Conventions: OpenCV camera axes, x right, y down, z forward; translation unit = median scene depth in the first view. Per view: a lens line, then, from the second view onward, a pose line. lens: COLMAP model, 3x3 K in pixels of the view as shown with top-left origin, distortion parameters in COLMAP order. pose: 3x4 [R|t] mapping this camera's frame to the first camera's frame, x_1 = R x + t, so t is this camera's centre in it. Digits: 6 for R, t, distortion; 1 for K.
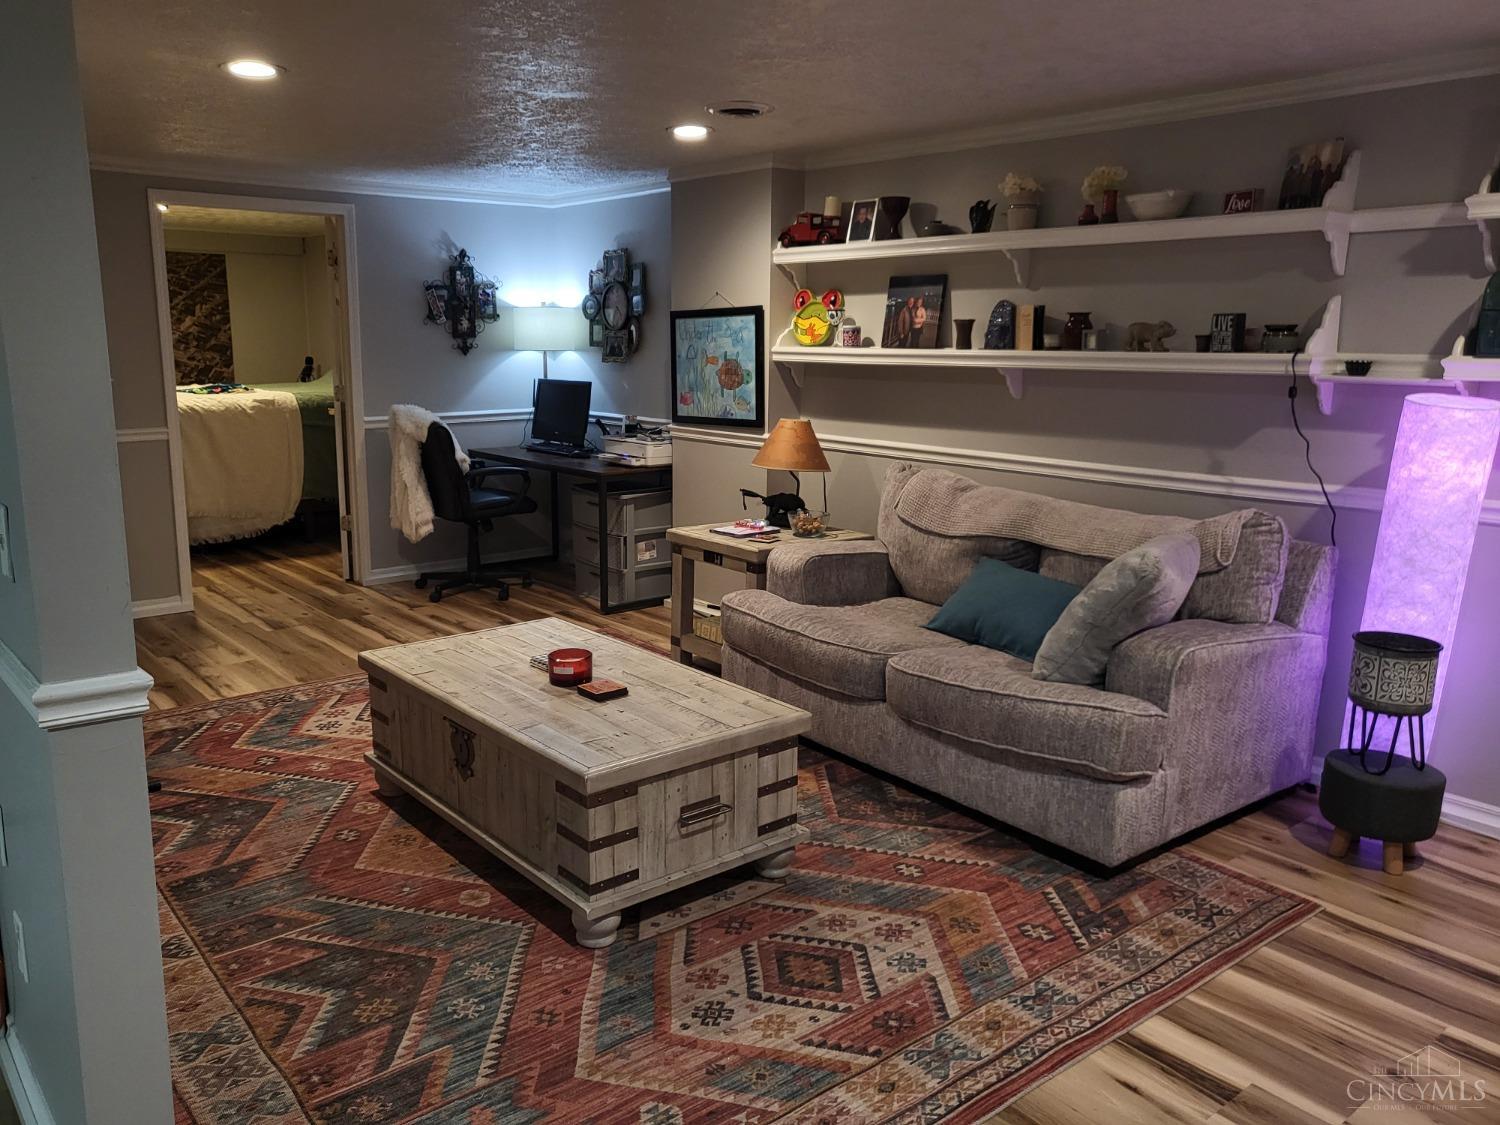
lens RADIAL K [[1167.3, 0, 751.2], [0, 1167.3, 556.3], [0, 0, 1]] dist [-0.001707, -0.000487]
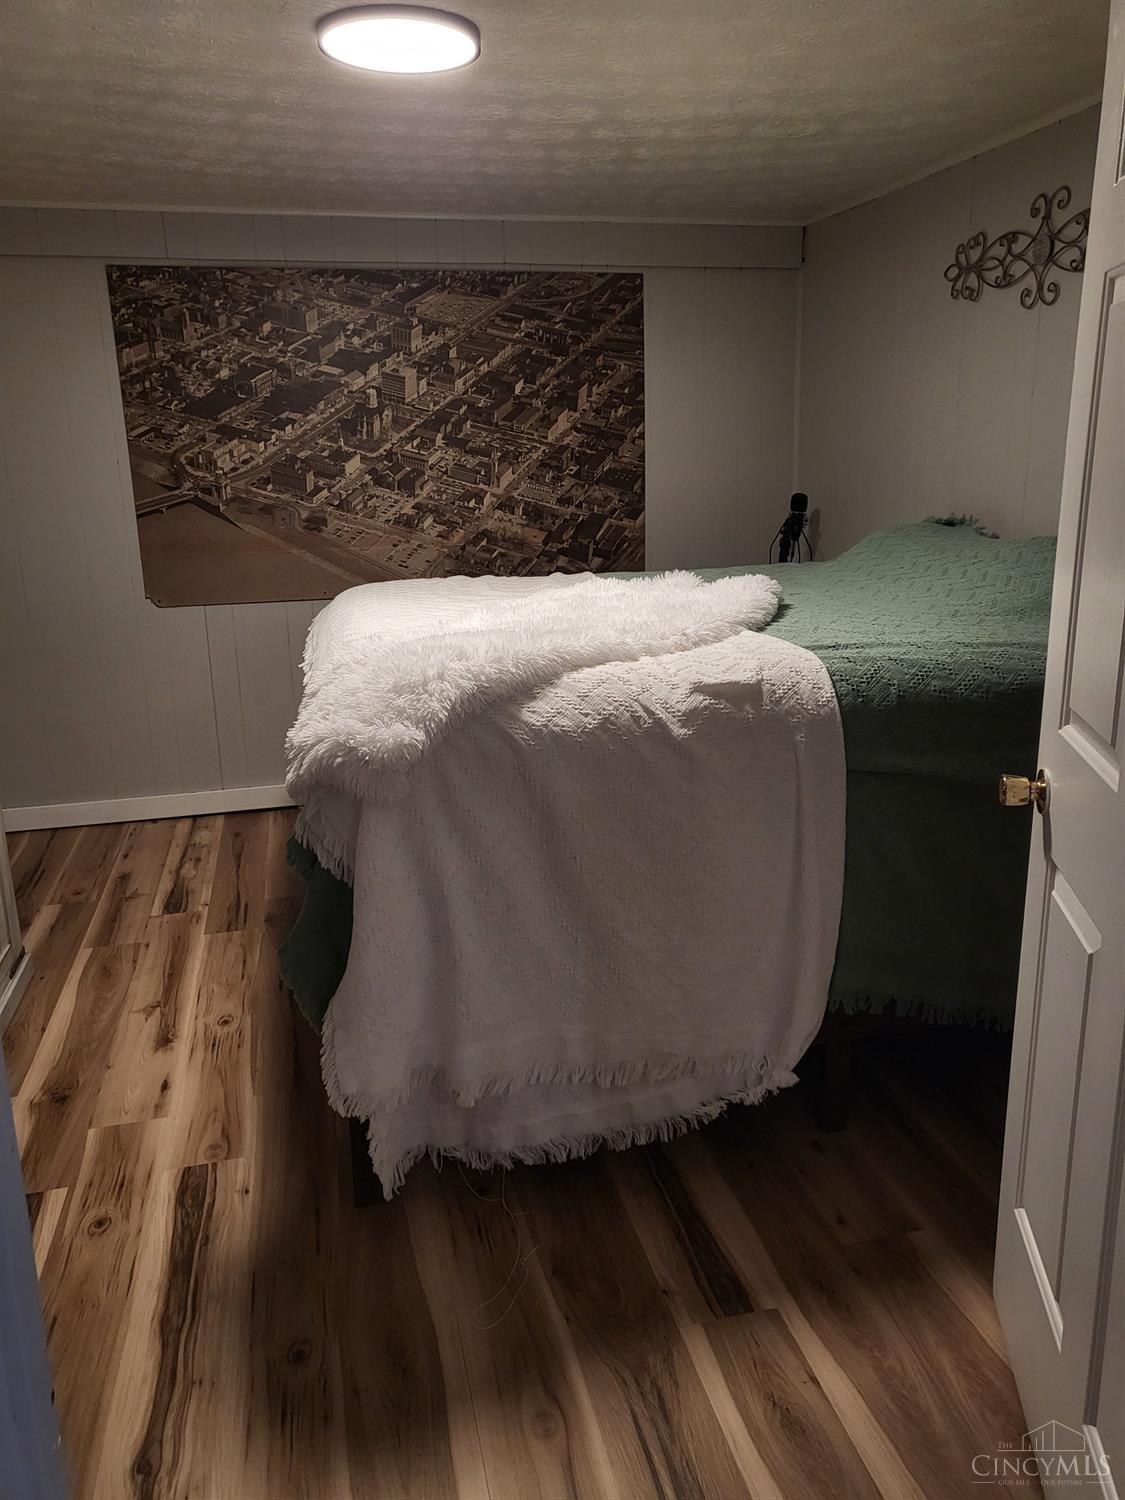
lens RADIAL K [[1167.3, 0, 565.7], [0, 1167.3, 751.5], [0, 0, 1]] dist [-0.001707, -0.000487]
pose [[0.885663, 0.091056, -0.455314, -0.251566], [-0.058644, 0.994667, 0.084845, -0.107744], [0.460611, -0.048443, 0.886279, 0.569818]]
